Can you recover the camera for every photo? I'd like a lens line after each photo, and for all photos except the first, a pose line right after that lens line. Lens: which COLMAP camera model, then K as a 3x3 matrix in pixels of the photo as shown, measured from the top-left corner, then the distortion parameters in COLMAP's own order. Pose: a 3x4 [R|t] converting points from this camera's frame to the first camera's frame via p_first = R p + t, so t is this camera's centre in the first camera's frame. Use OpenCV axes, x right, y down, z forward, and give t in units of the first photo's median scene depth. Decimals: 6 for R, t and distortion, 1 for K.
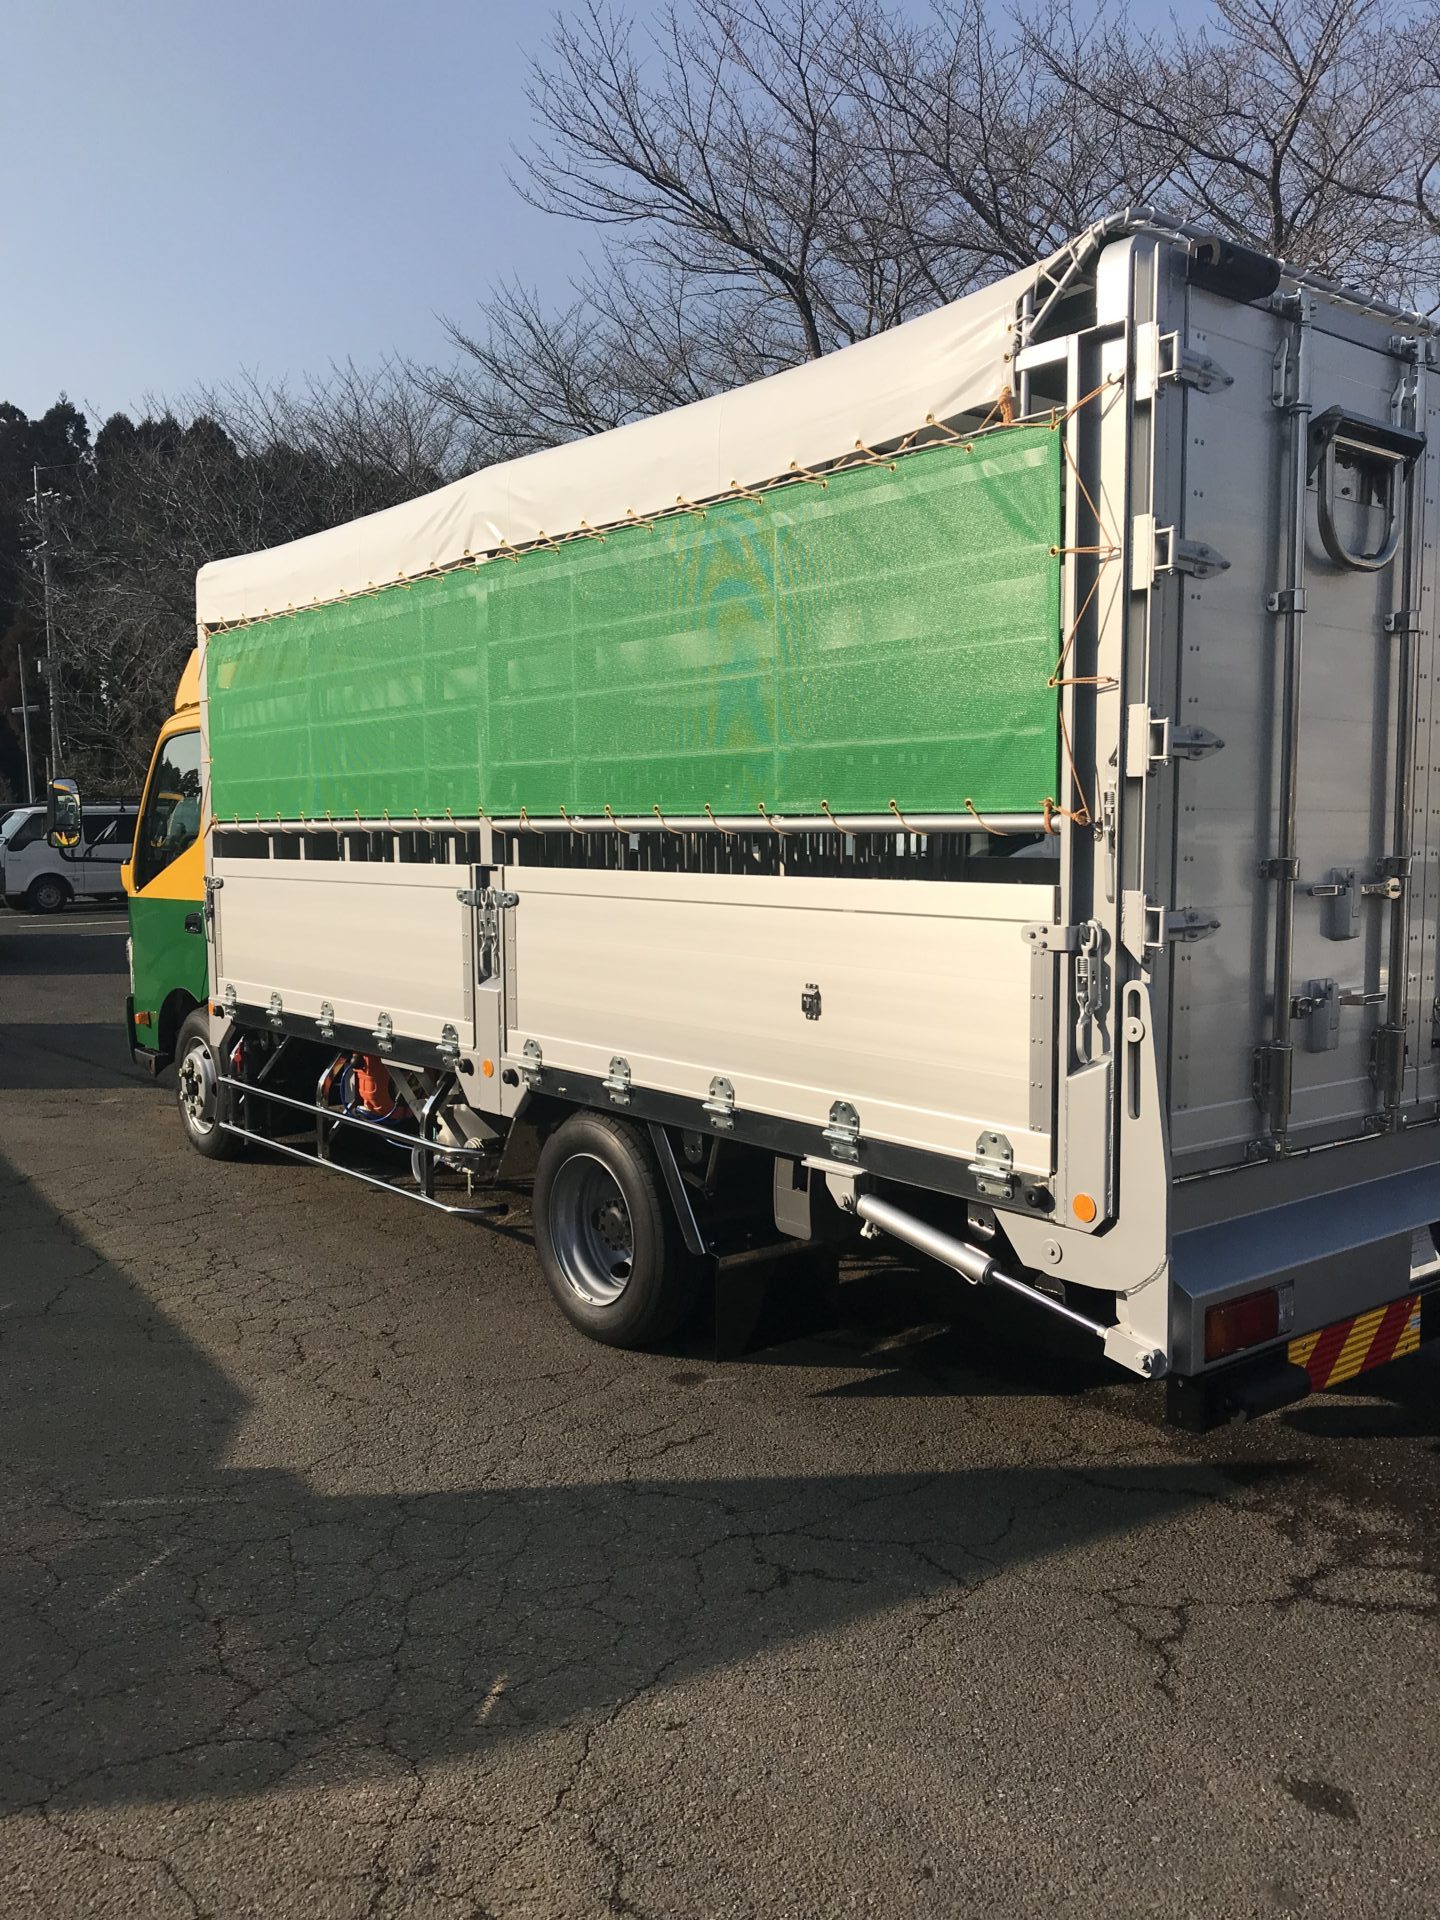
lens RADIAL K [[1585.7, 0, 723.6], [0, 1585.7, 964.5], [0, 0, 1]] dist [0.011813, -0.019103]
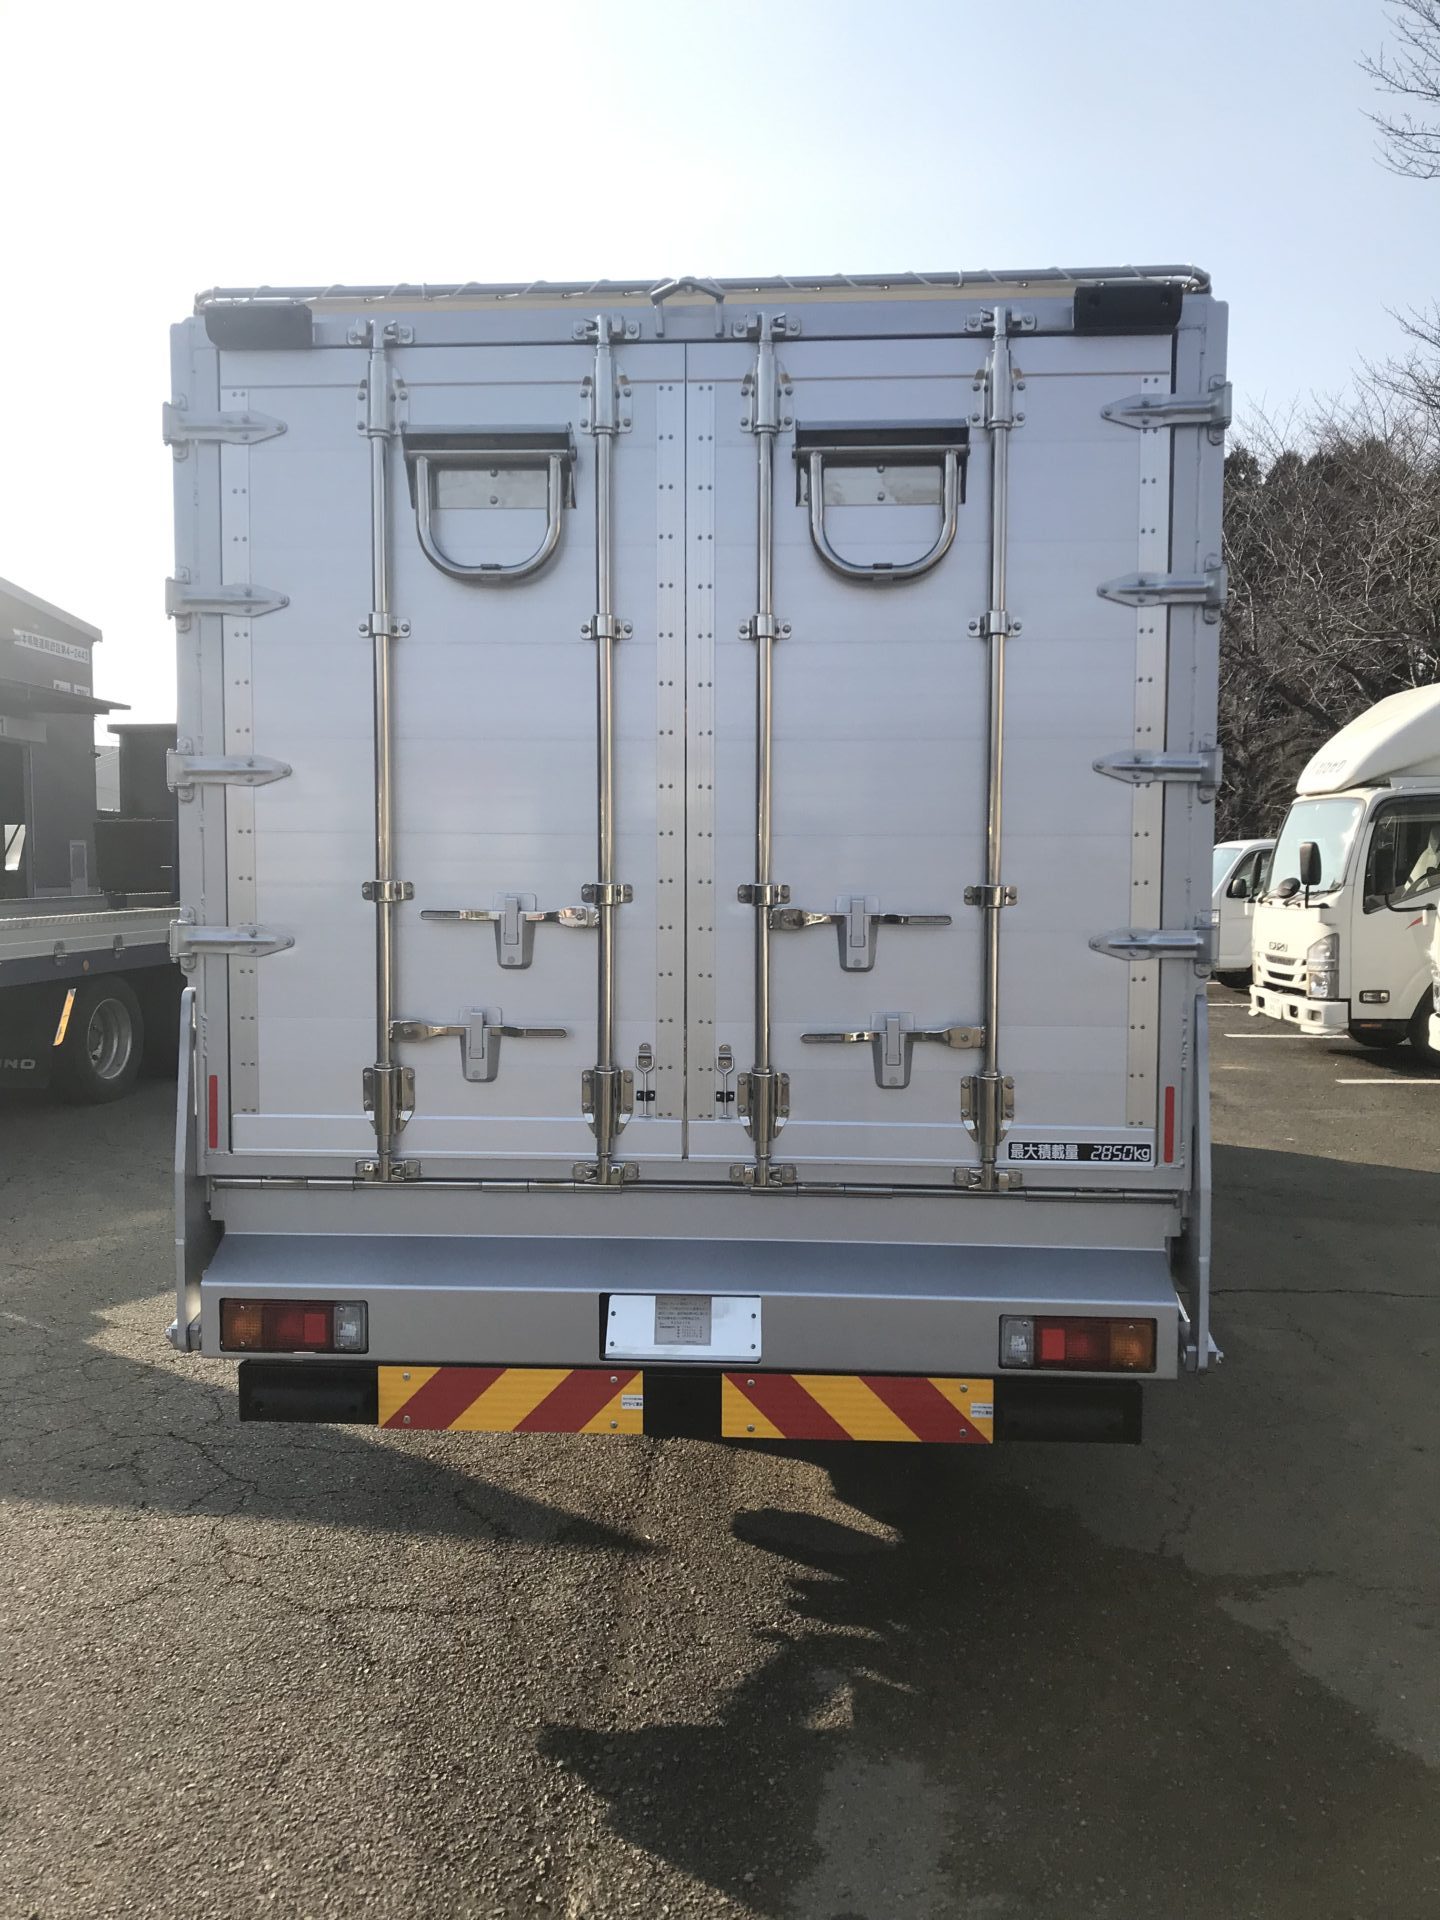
lens RADIAL K [[1585.7, 0, 724.8], [0, 1585.7, 955.9], [0, 0, 1]] dist [0.011813, -0.019103]
pose [[0.738457, 0.049303, -0.672496, 1.072853], [-0.065199, 0.997871, 0.001563, -0.032013], [0.671141, 0.042692, 0.740099, 0.361967]]
